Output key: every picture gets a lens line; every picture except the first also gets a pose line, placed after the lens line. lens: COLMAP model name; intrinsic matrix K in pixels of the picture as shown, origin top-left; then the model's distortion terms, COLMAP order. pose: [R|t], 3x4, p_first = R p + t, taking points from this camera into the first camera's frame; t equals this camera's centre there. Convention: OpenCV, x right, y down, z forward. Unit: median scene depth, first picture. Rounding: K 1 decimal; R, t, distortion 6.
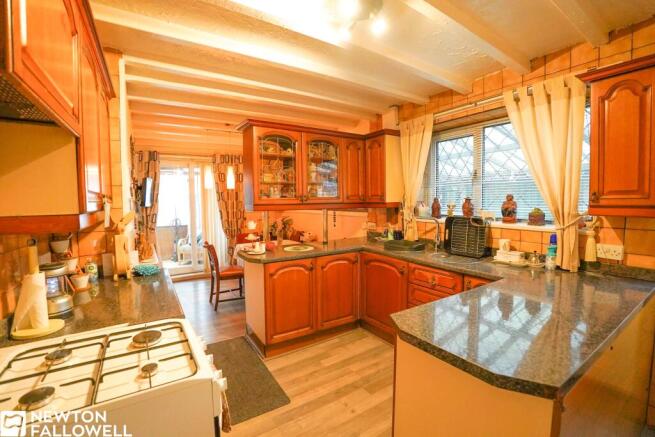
lens RADIAL K [[284.6, 0, 322.7], [0, 284.6, 218.8], [0, 0, 1]] dist [-0.042976, 0.004869]
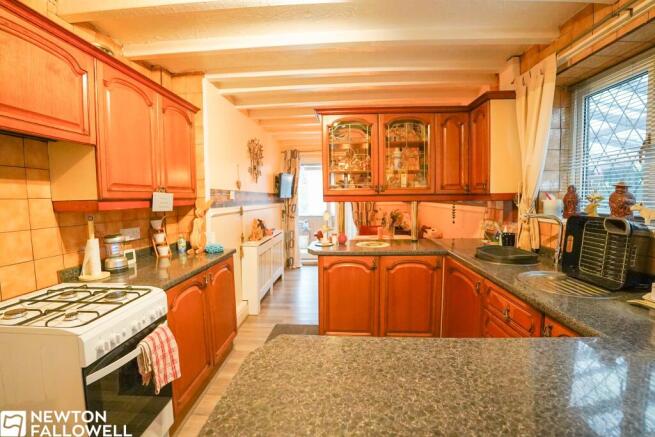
lens RADIAL K [[284.6, 0, 326.7], [0, 284.6, 217.4], [0, 0, 1]] dist [-0.042976, 0.004869]
pose [[0.816990, 0.044046, -0.574967, 0.308374], [-0.033616, 0.999021, 0.028765, -0.002083], [0.575671, -0.004173, 0.817671, 0.176226]]
